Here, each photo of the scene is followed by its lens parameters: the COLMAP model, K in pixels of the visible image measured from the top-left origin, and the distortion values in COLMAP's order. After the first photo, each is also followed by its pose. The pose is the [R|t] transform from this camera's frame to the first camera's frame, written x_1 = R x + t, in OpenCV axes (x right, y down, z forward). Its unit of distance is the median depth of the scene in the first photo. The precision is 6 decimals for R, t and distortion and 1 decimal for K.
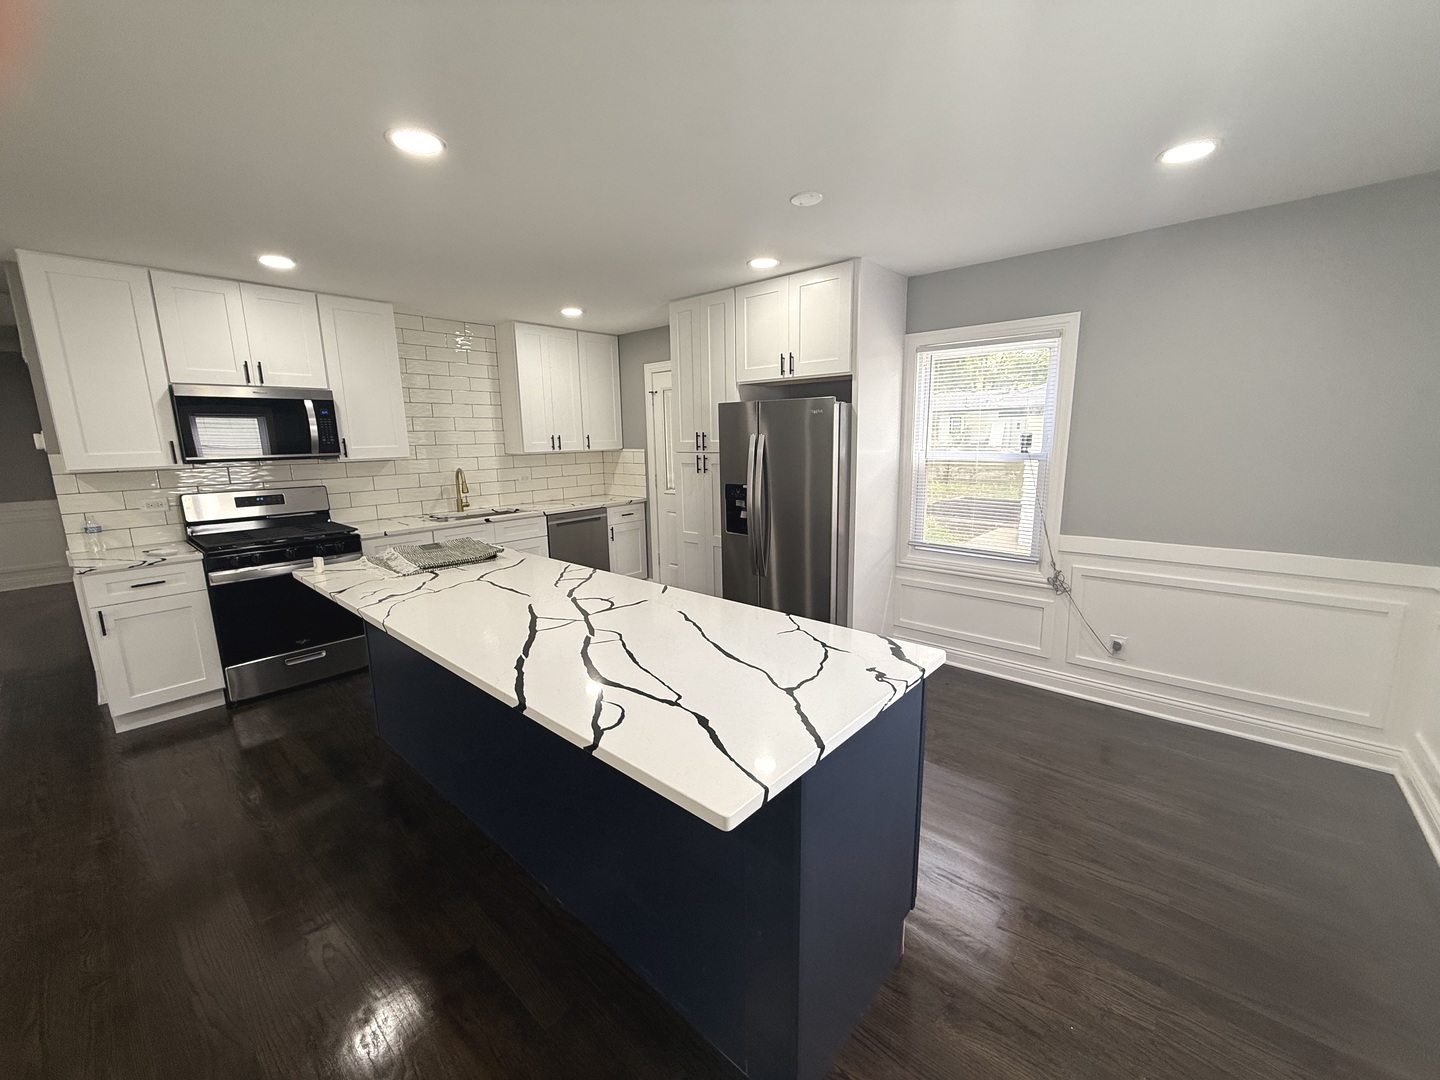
lens RADIAL K [[572.6, 0, 716.2], [0, 572.6, 541.4], [0, 0, 1]] dist [-0.001471, 0.000007]
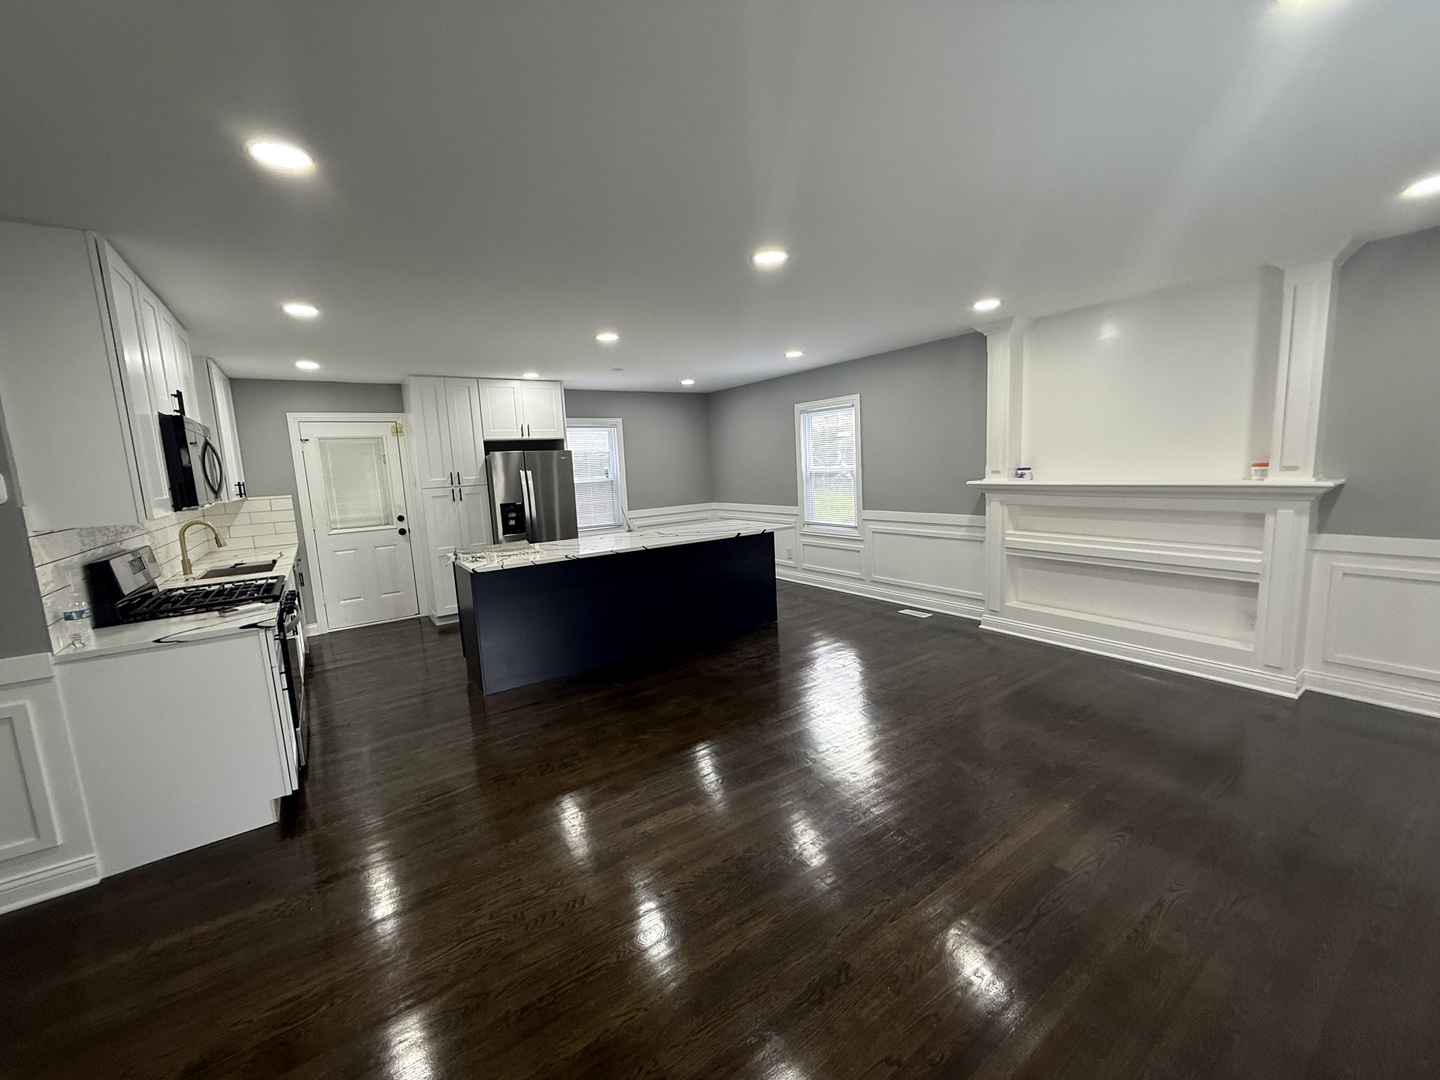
lens RADIAL K [[572.6, 0, 716.0], [0, 572.6, 543.2], [0, 0, 1]] dist [-0.001471, 0.000007]
pose [[0.240433, -0.130983, 0.961788, -1.367003], [0.222039, 0.972003, 0.076867, 0.012244], [-0.944929, 0.195073, 0.262784, 0.073933]]
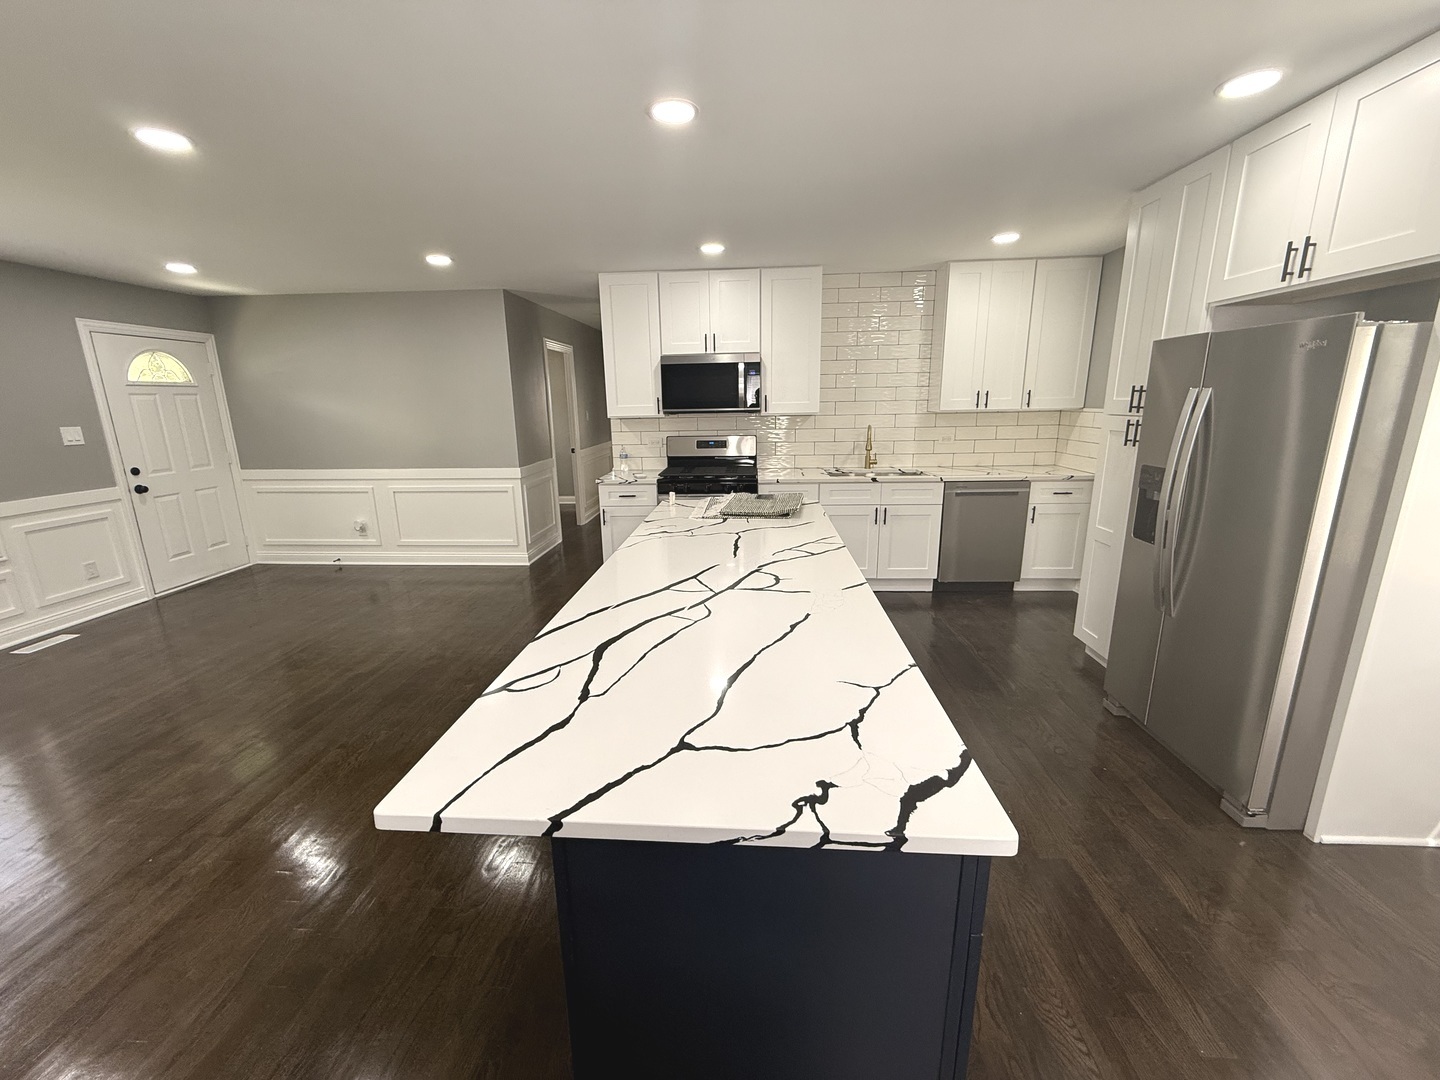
lens RADIAL K [[572.6, 0, 715.6], [0, 572.6, 541.3], [0, 0, 1]] dist [-0.001471, 0.000007]
pose [[0.613357, 0.194561, -0.765466, 0.243481], [-0.136763, 0.980706, 0.139683, -0.039294], [0.777874, 0.019011, 0.628132, 0.206834]]
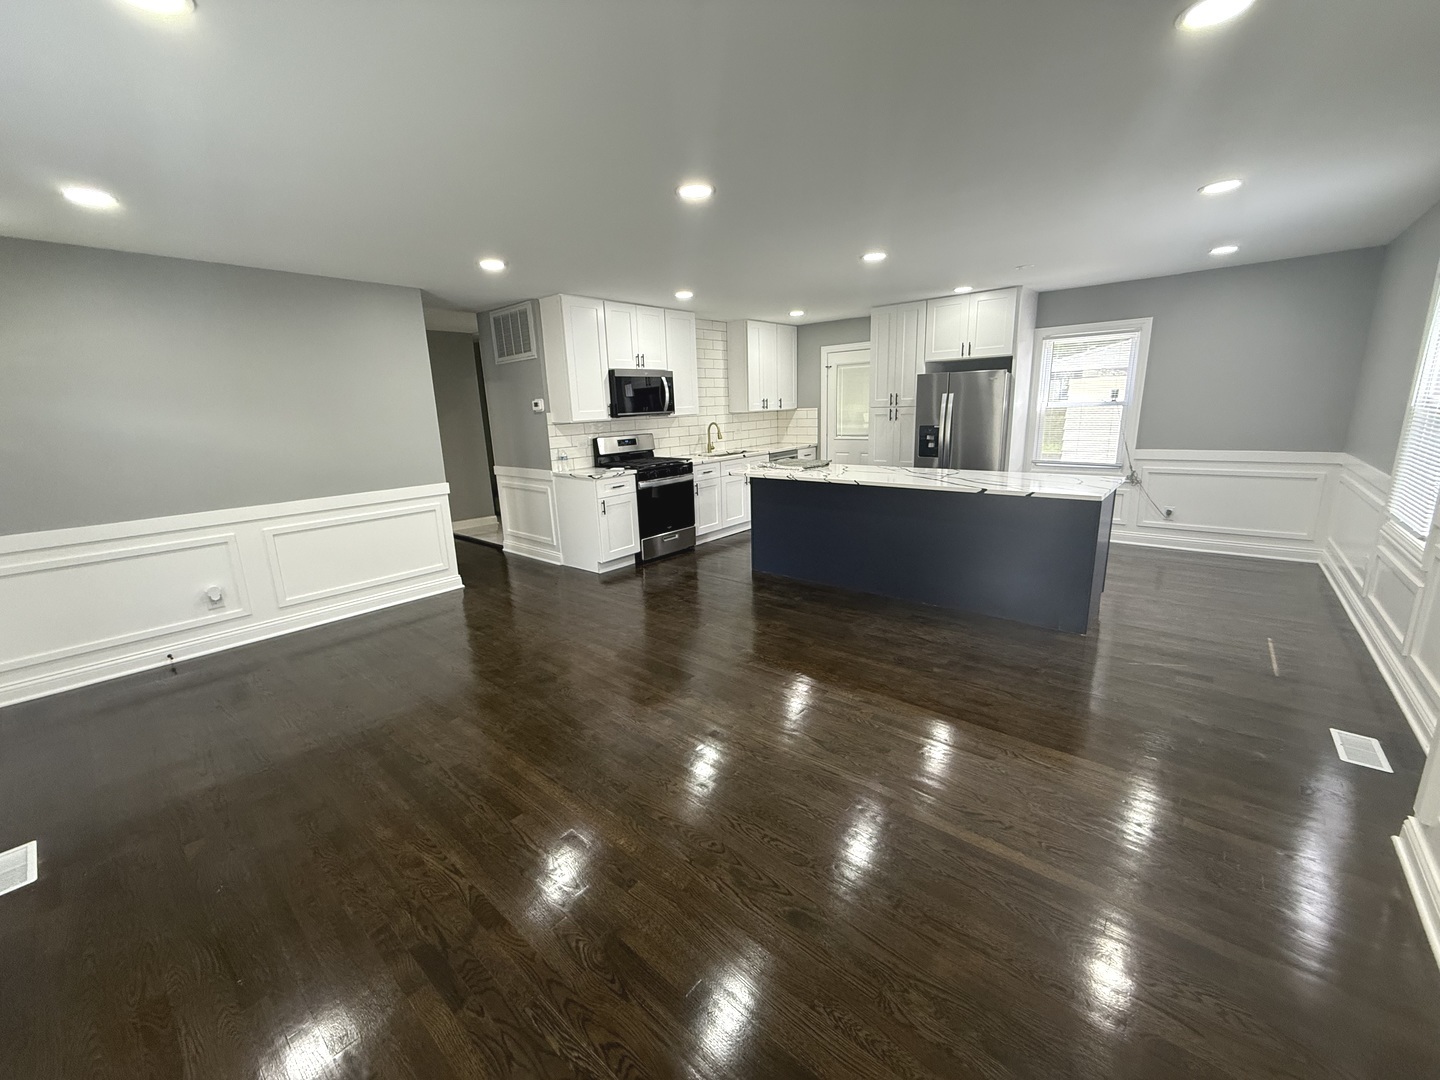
lens RADIAL K [[572.6, 0, 715.7], [0, 572.6, 540.7], [0, 0, 1]] dist [-0.001471, 0.000007]
pose [[0.999712, -0.021921, 0.009762, -0.587091], [0.021401, 0.998497, 0.050456, 0.128716], [-0.010854, -0.050232, 0.998679, -0.611211]]
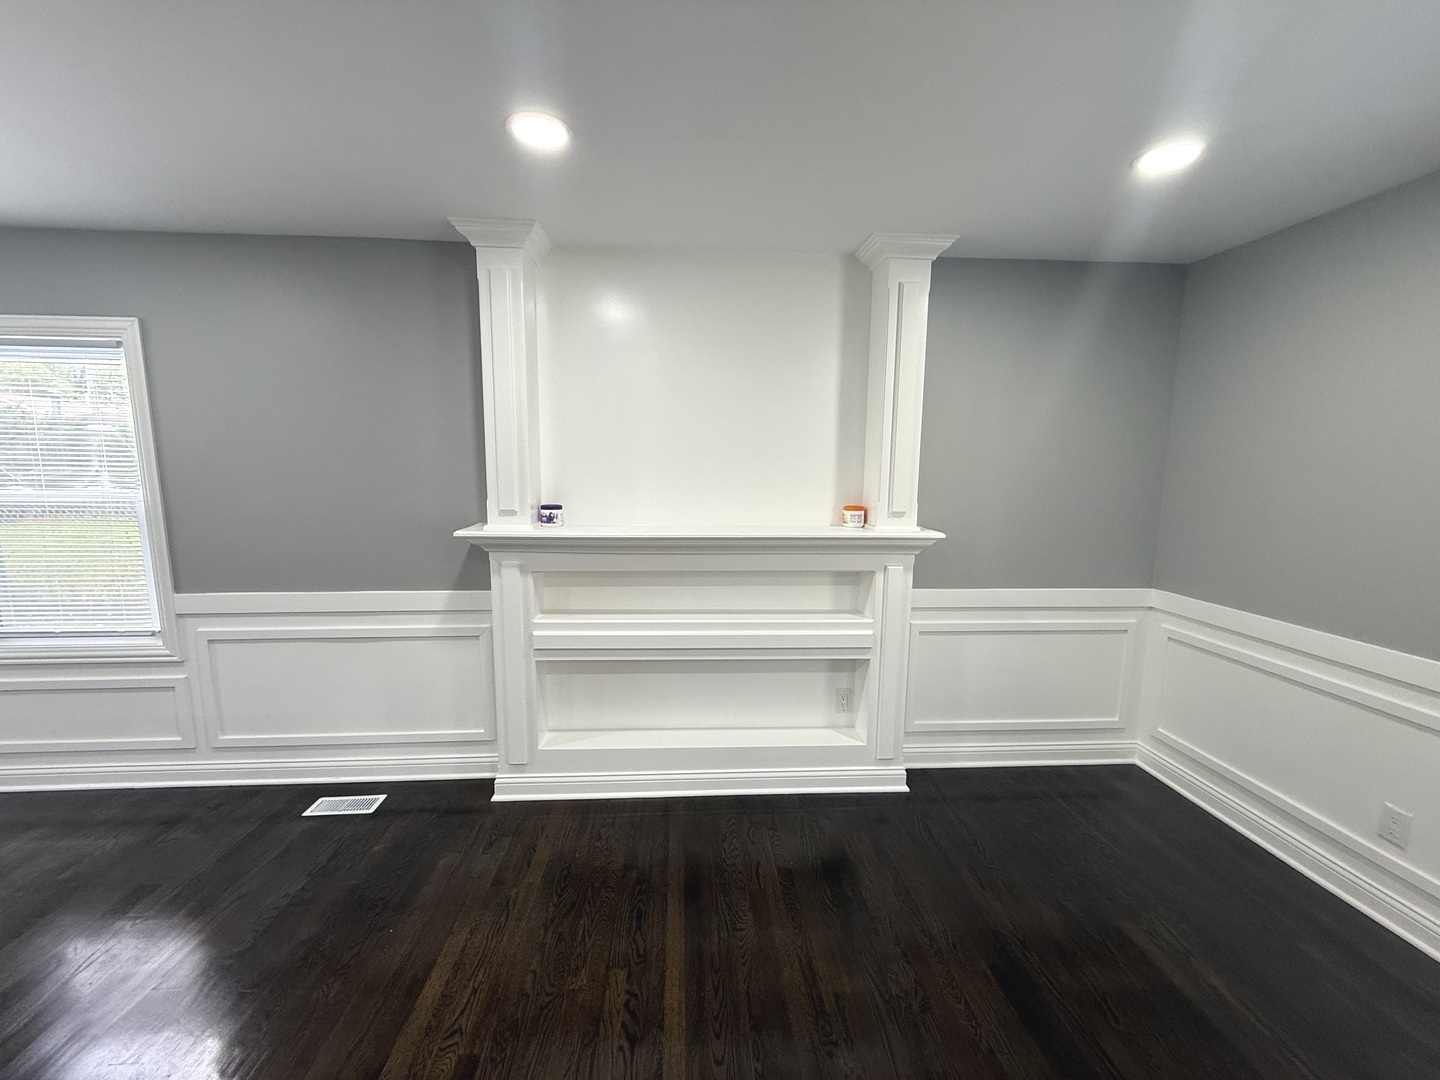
lens RADIAL K [[572.6, 0, 718.9], [0, 572.6, 541.2], [0, 0, 1]] dist [-0.001471, 0.000007]
pose [[-0.710262, -0.077793, 0.699626, -0.642791], [0.131977, 0.961535, 0.240899, -0.003650], [-0.691455, 0.263436, -0.672675, 0.082331]]
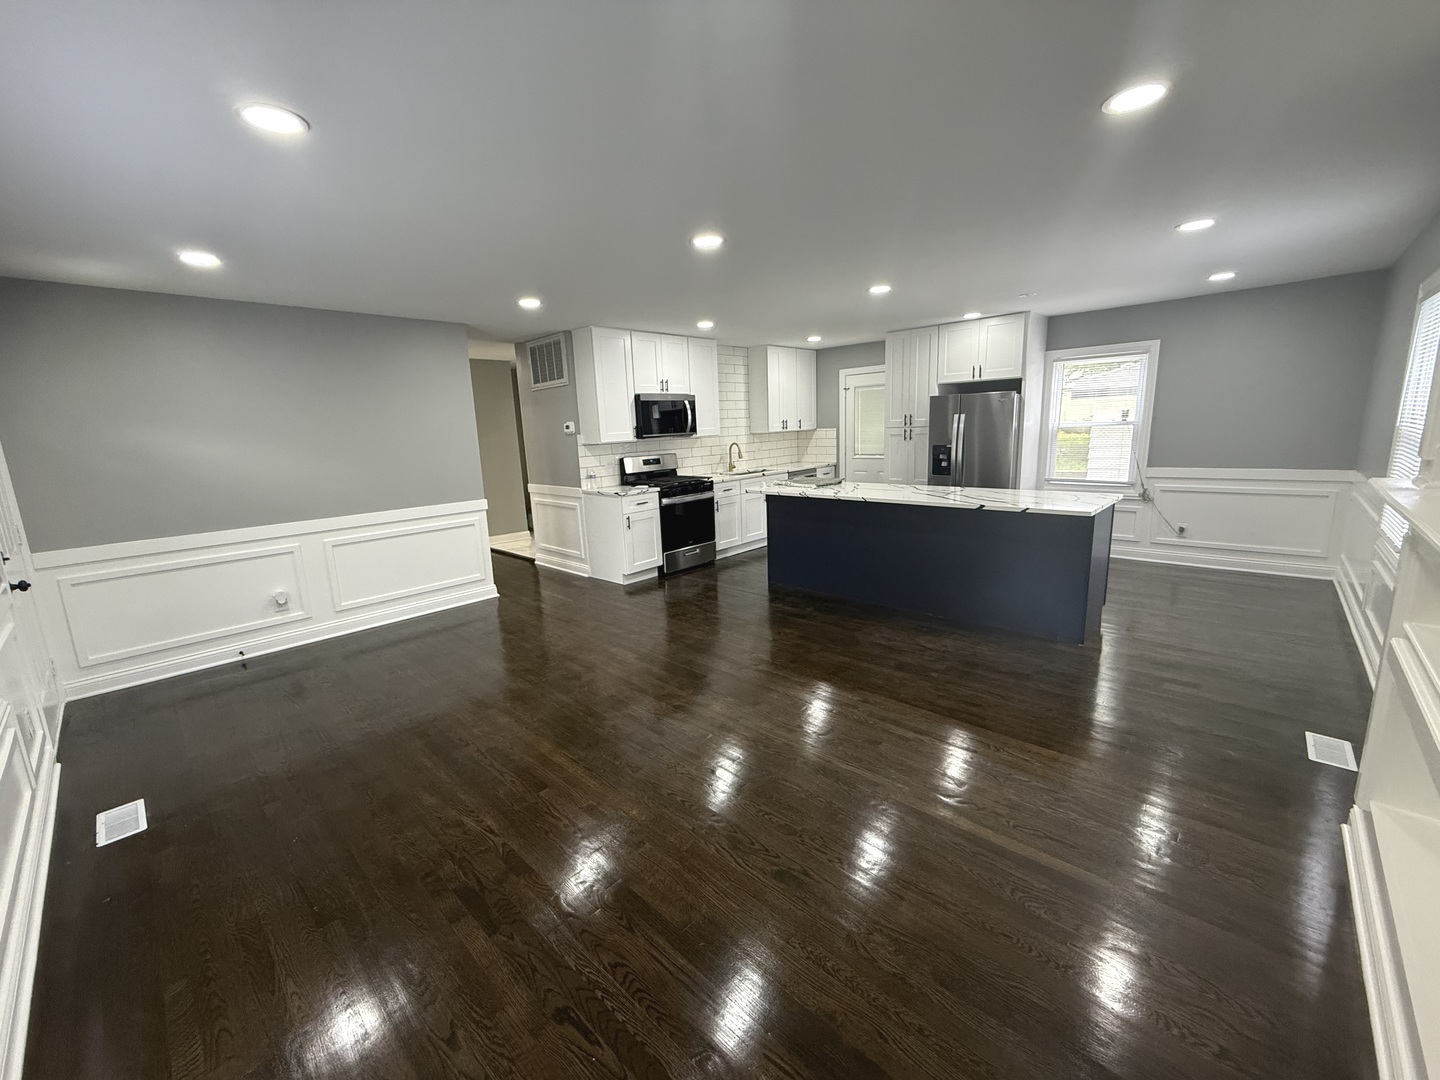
lens RADIAL K [[572.6, 0, 715.4], [0, 572.6, 541.3], [0, 0, 1]] dist [-0.001471, 0.000007]
pose [[0.999037, -0.016818, -0.040536, -0.559472], [0.017569, 0.999679, 0.018248, 0.137542], [0.040216, -0.018942, 0.999011, -0.689954]]
